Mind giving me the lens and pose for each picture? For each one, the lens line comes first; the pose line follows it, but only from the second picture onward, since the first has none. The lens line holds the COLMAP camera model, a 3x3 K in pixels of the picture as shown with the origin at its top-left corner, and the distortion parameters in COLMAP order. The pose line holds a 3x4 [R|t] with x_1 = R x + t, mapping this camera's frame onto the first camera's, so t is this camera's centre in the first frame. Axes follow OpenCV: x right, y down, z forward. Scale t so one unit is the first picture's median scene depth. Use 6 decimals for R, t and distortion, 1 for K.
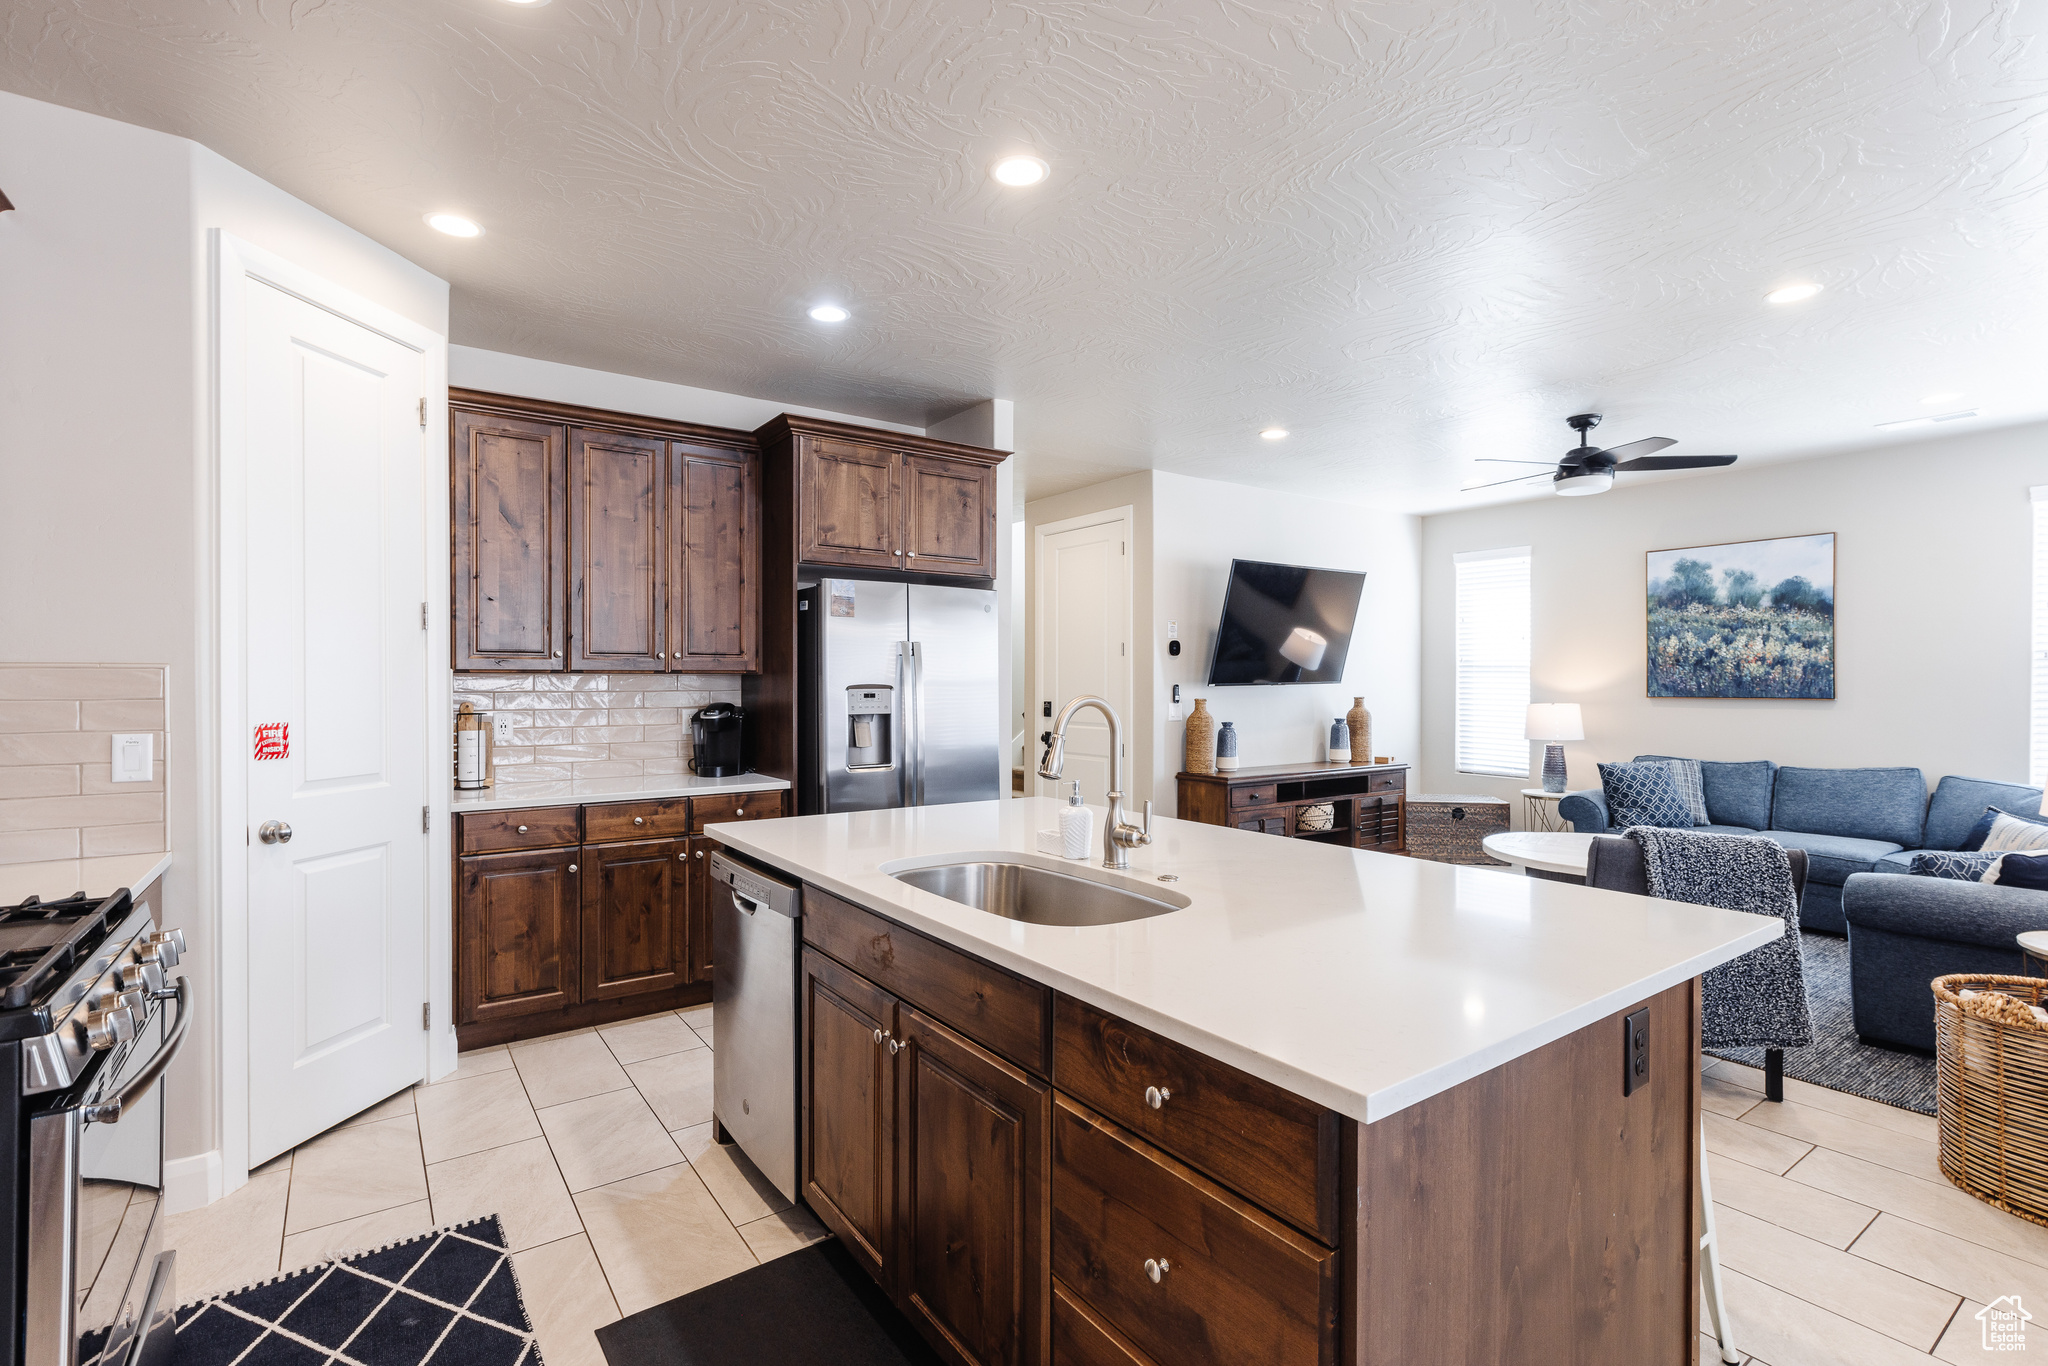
lens RADIAL K [[929.9, 0, 1024.1], [0, 929.9, 682.9], [0, 0, 1]] dist [0.007718, -0.002365]
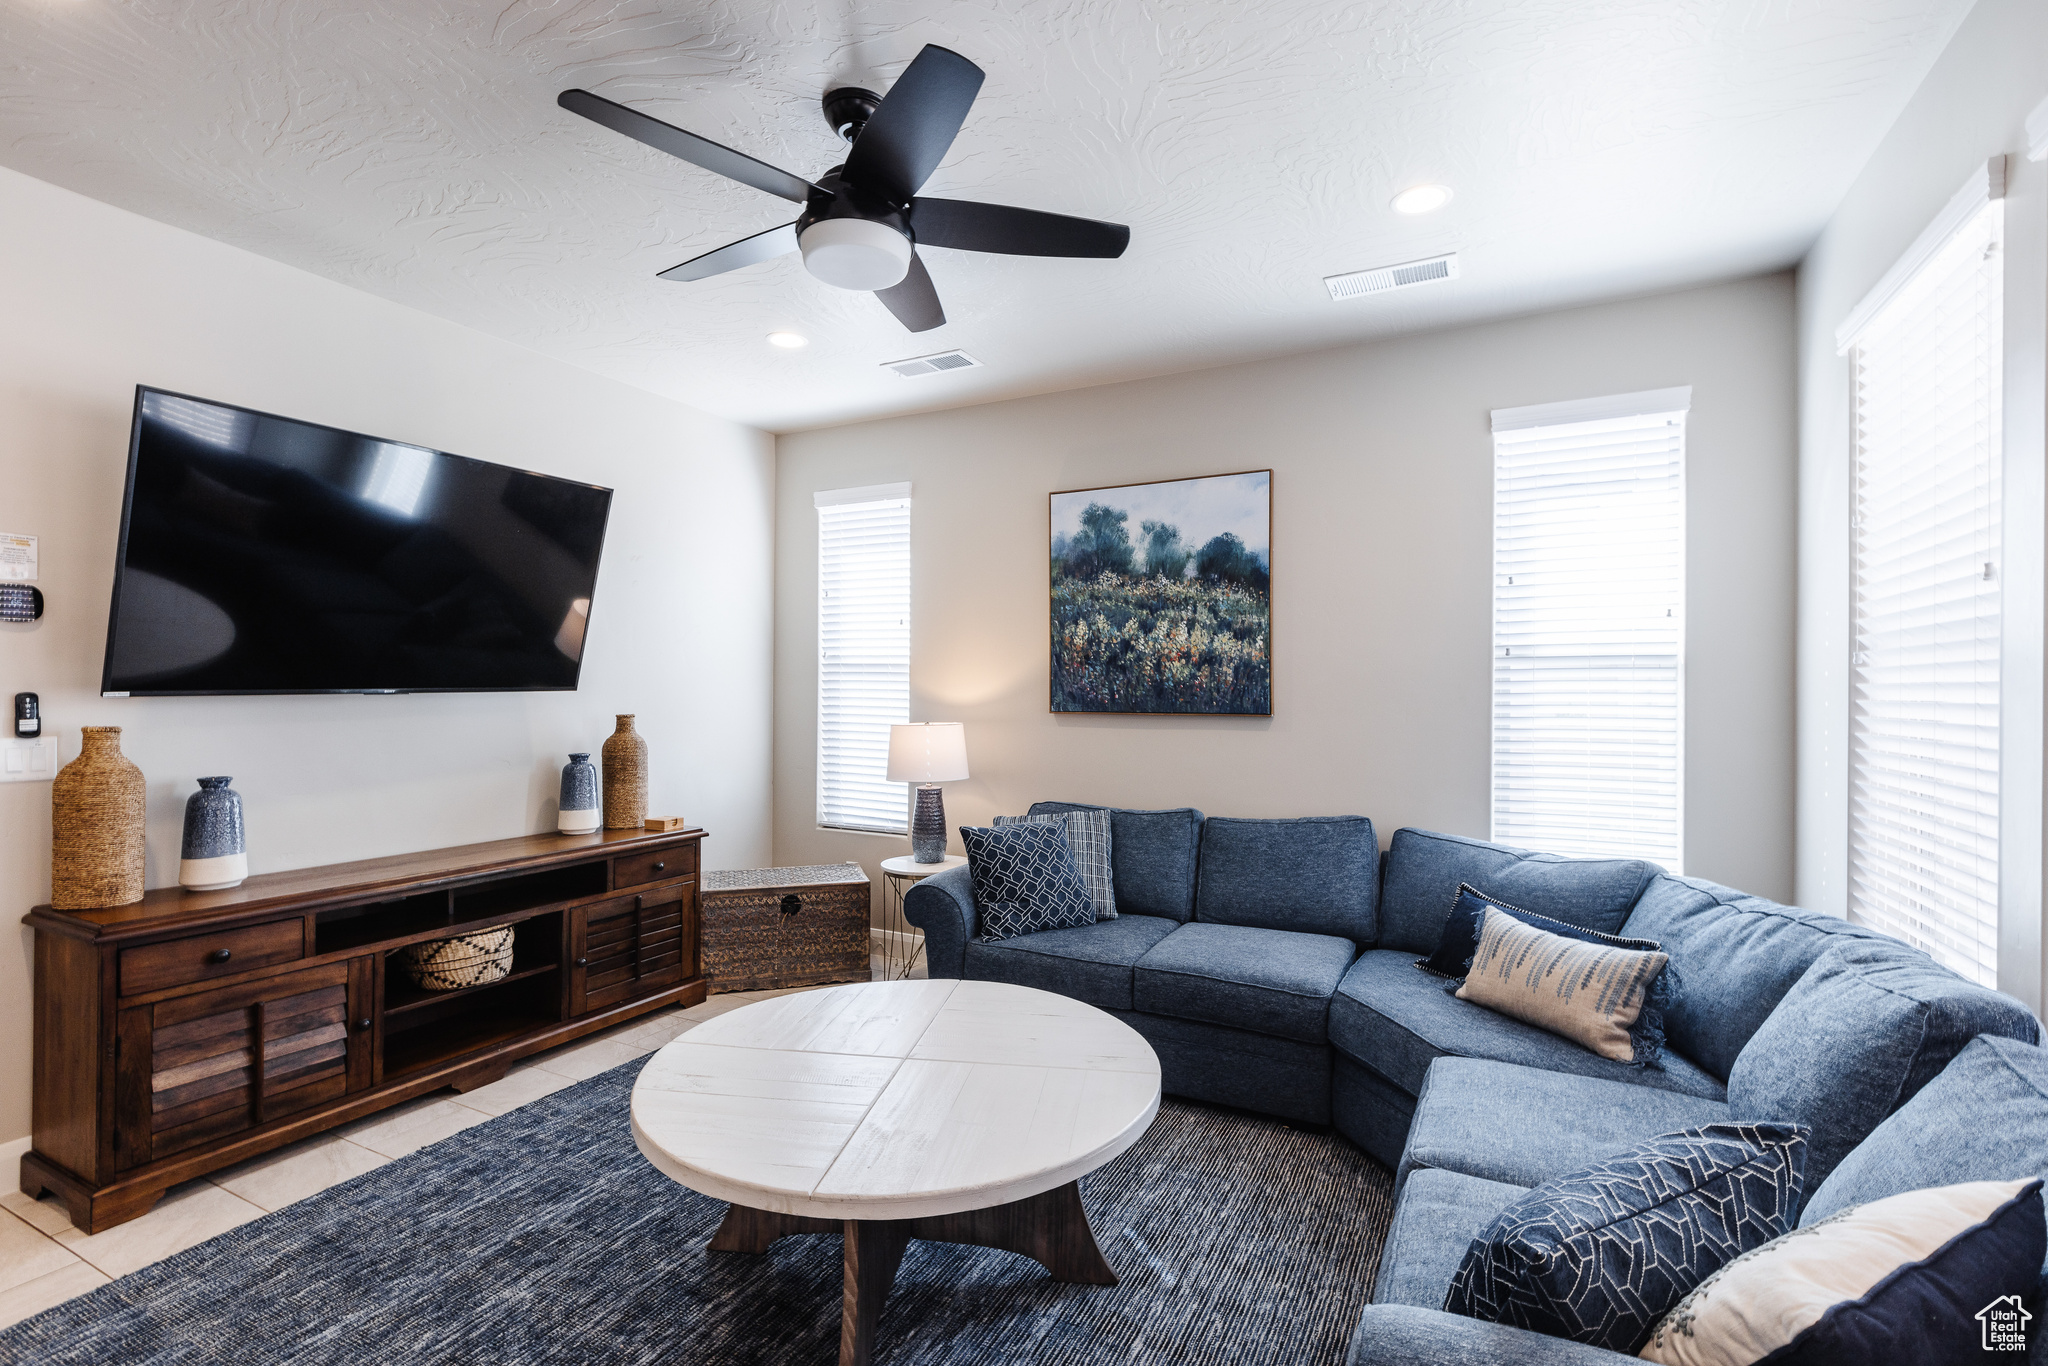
lens RADIAL K [[929.9, 0, 1017.3], [0, 929.9, 685.8], [0, 0, 1]] dist [0.007718, -0.002365]
pose [[0.892422, 0.004250, 0.451182, 0.368282], [-0.002001, 0.999983, -0.005462, 0.000298], [-0.451198, 0.003971, 0.892415, 0.443642]]
